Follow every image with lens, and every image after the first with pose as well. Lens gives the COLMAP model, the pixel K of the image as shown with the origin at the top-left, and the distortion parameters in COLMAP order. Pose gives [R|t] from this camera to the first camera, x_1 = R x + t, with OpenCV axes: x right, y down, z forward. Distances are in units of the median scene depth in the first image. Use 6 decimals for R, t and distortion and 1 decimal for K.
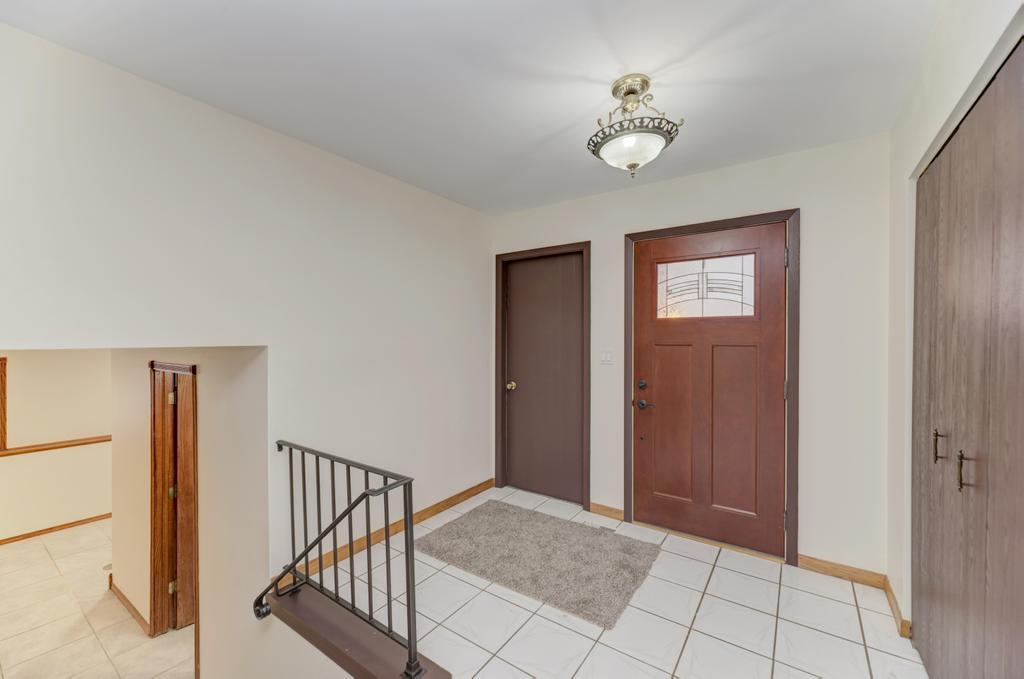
lens RADIAL K [[410.6, 0, 508.9], [0, 410.6, 338.4], [0, 0, 1]] dist [0.007194, -0.002878]
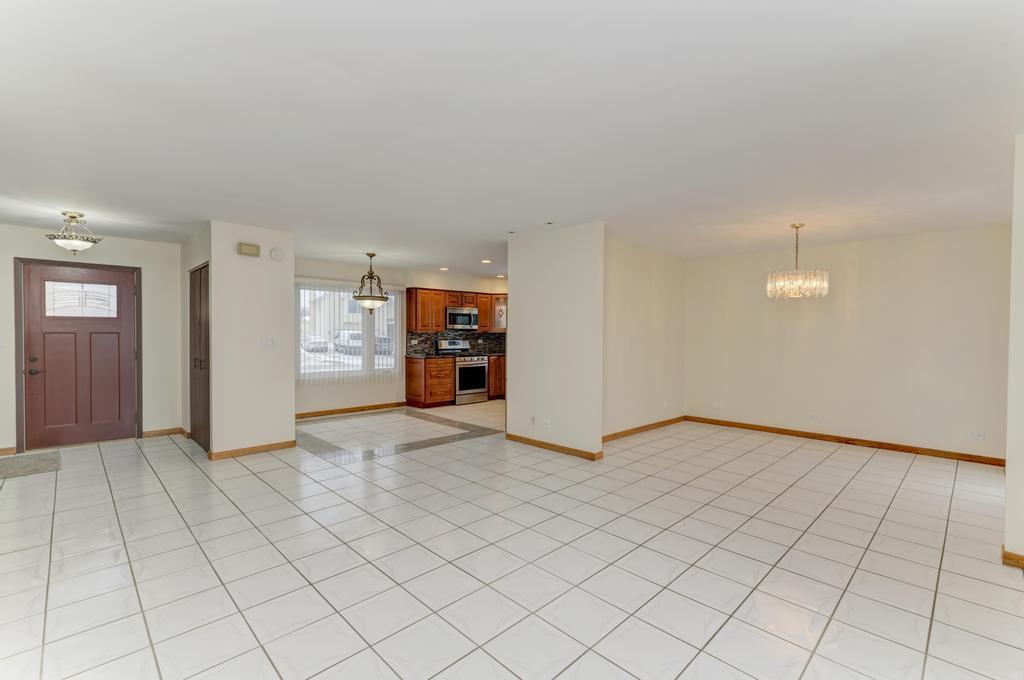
lens RADIAL K [[447.0, 0, 510.6], [0, 447.0, 341.0], [0, 0, 1]] dist [0.008010, 0.000480]
pose [[0.179482, -0.018764, 0.983582, -0.997980], [0.003447, 0.999824, 0.018445, 0.020827], [-0.983755, 0.000080, 0.179515, -1.037412]]
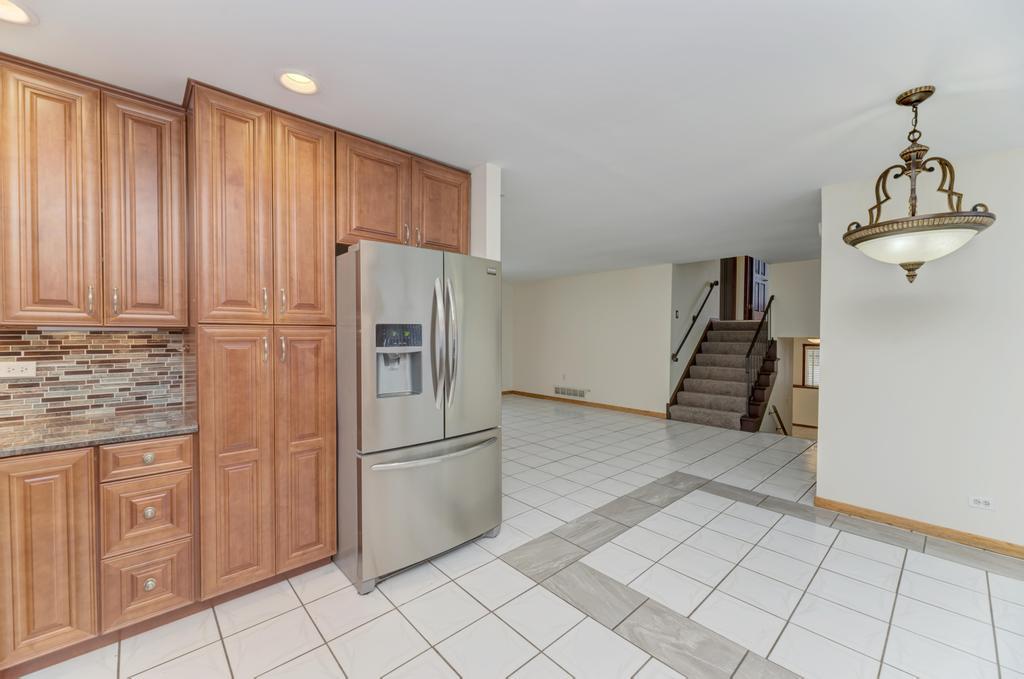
lens RADIAL K [[410.6, 0, 513.4], [0, 410.6, 340.5], [0, 0, 1]] dist [0.007194, -0.002878]
pose [[-0.205668, 0.012659, -0.978540, 1.763749], [-0.012959, 0.999793, 0.015658, 0.020423], [0.978536, 0.015901, -0.205461, -0.468706]]
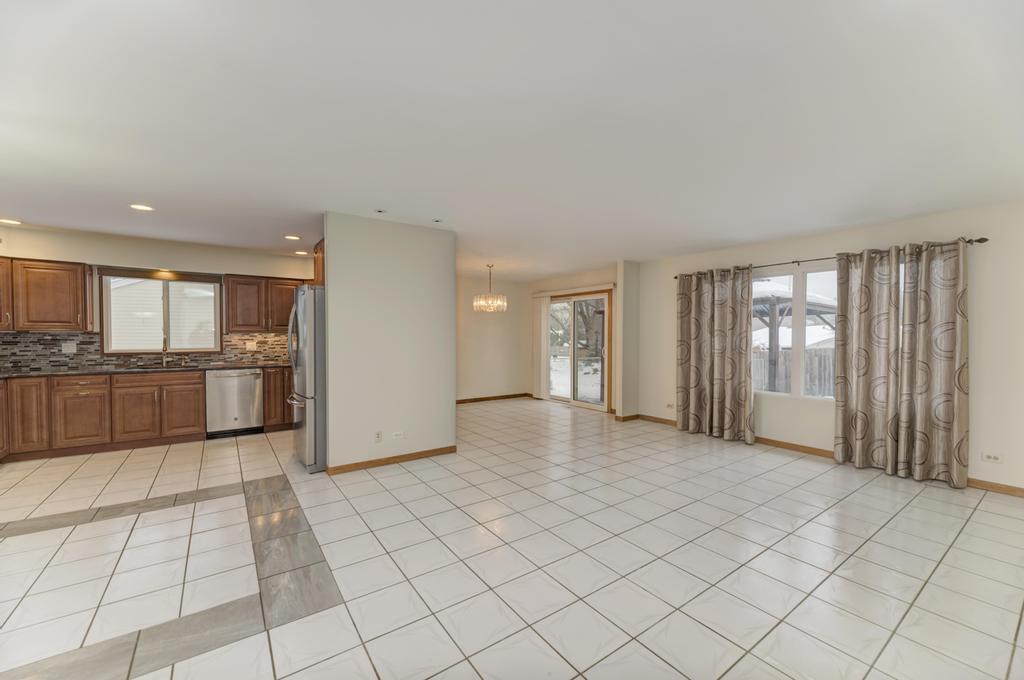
lens RADIAL K [[410.6, 0, 513.1], [0, 410.6, 343.9], [0, 0, 1]] dist [0.007194, -0.002878]
pose [[-0.944285, -0.010927, 0.328947, -0.145586], [-0.002056, 0.999625, 0.027303, 0.016369], [-0.329122, 0.025105, -0.943954, 0.329366]]
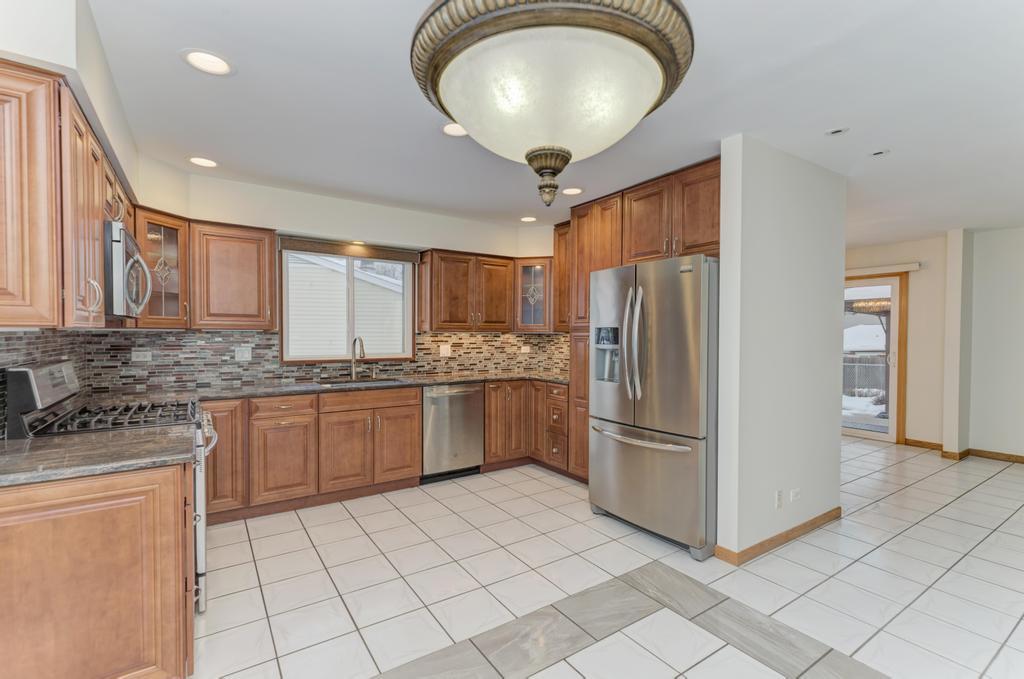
lens RADIAL K [[463.2, 0, 513.5], [0, 463.2, 343.5], [0, 0, 1]] dist [0.011030, -0.000447]
pose [[-0.934853, -0.014893, 0.354722, 0.912300], [-0.004739, 0.999554, 0.029476, 0.011542], [-0.355003, 0.025875, -0.934507, 0.293296]]
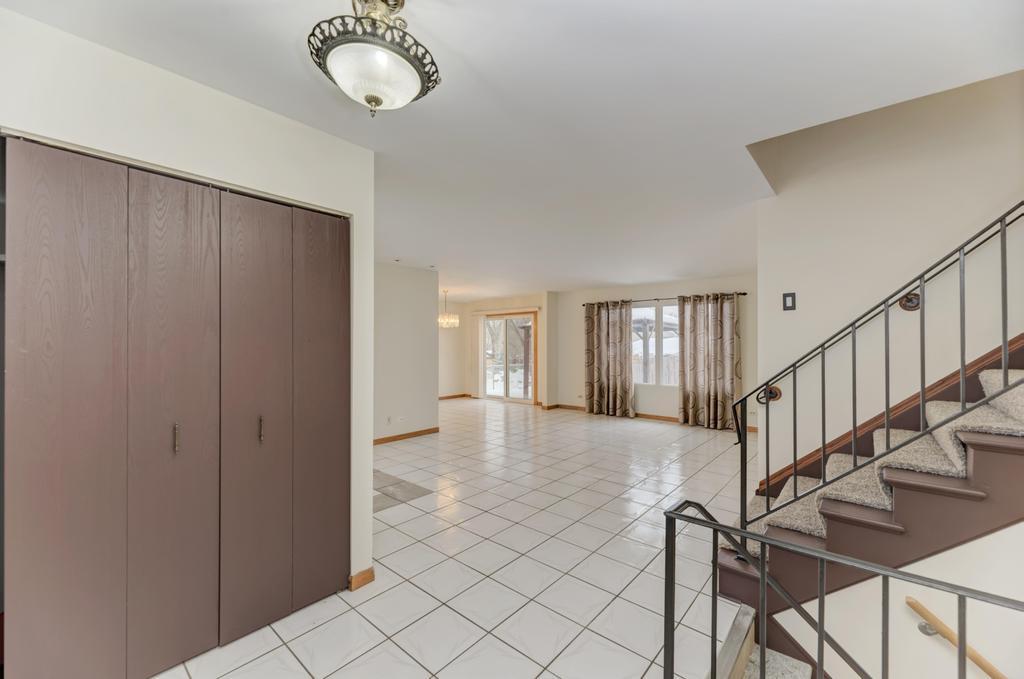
lens RADIAL K [[410.6, 0, 515.3], [0, 410.6, 343.0], [0, 0, 1]] dist [0.007194, -0.002878]
pose [[-0.996155, -0.000836, 0.087607, -0.014811], [-0.000836, 1.000000, 0.000037, 0.008254], [-0.087607, -0.000036, -0.996155, 1.017540]]
